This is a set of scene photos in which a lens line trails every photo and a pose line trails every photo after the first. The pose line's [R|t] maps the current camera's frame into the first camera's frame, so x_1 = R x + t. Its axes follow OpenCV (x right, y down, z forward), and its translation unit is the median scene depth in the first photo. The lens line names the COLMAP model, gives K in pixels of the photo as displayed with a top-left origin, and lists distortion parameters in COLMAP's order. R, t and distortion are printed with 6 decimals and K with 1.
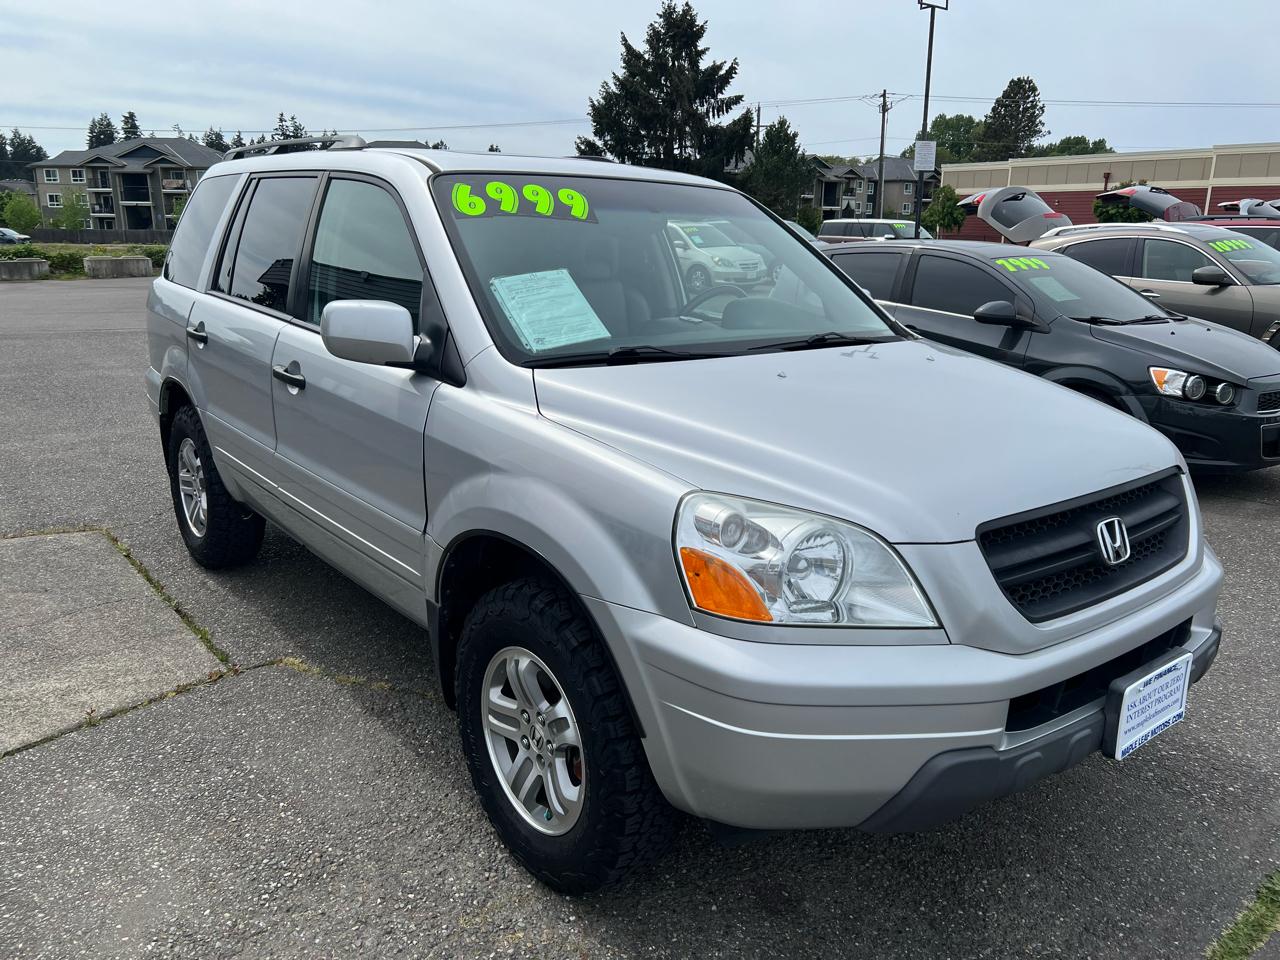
lens RADIAL K [[964.6, 0, 648.3], [0, 964.6, 487.9], [0, 0, 1]] dist [0.043482, -0.040796]
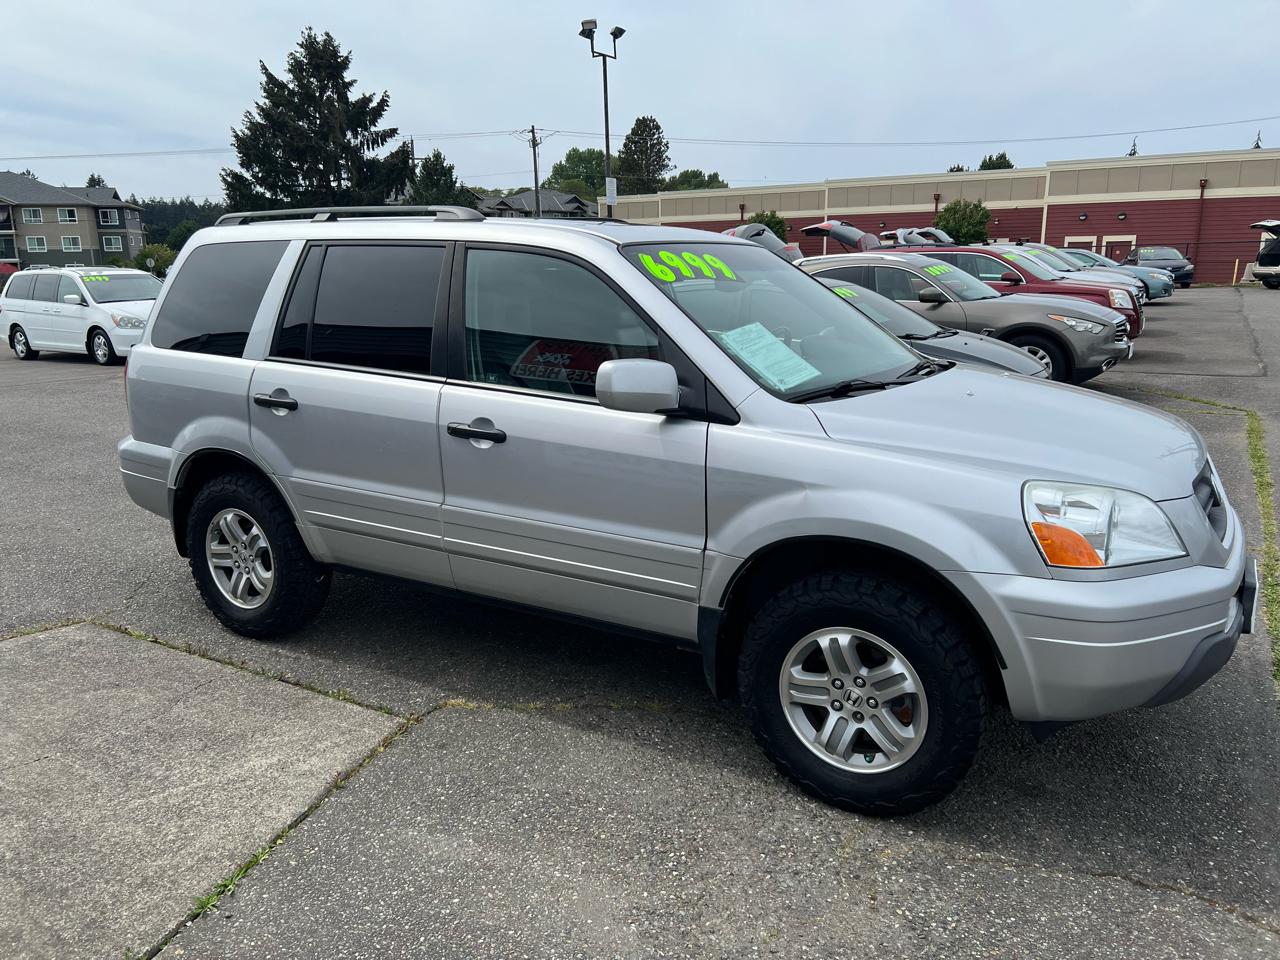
lens RADIAL K [[964.6, 0, 642.1], [0, 964.6, 483.1], [0, 0, 1]] dist [0.043482, -0.040796]
pose [[0.939930, -0.103668, 0.325246, -0.189195], [0.114229, 0.993363, -0.013490, -0.007826], [-0.321689, 0.049832, 0.945533, -0.026230]]
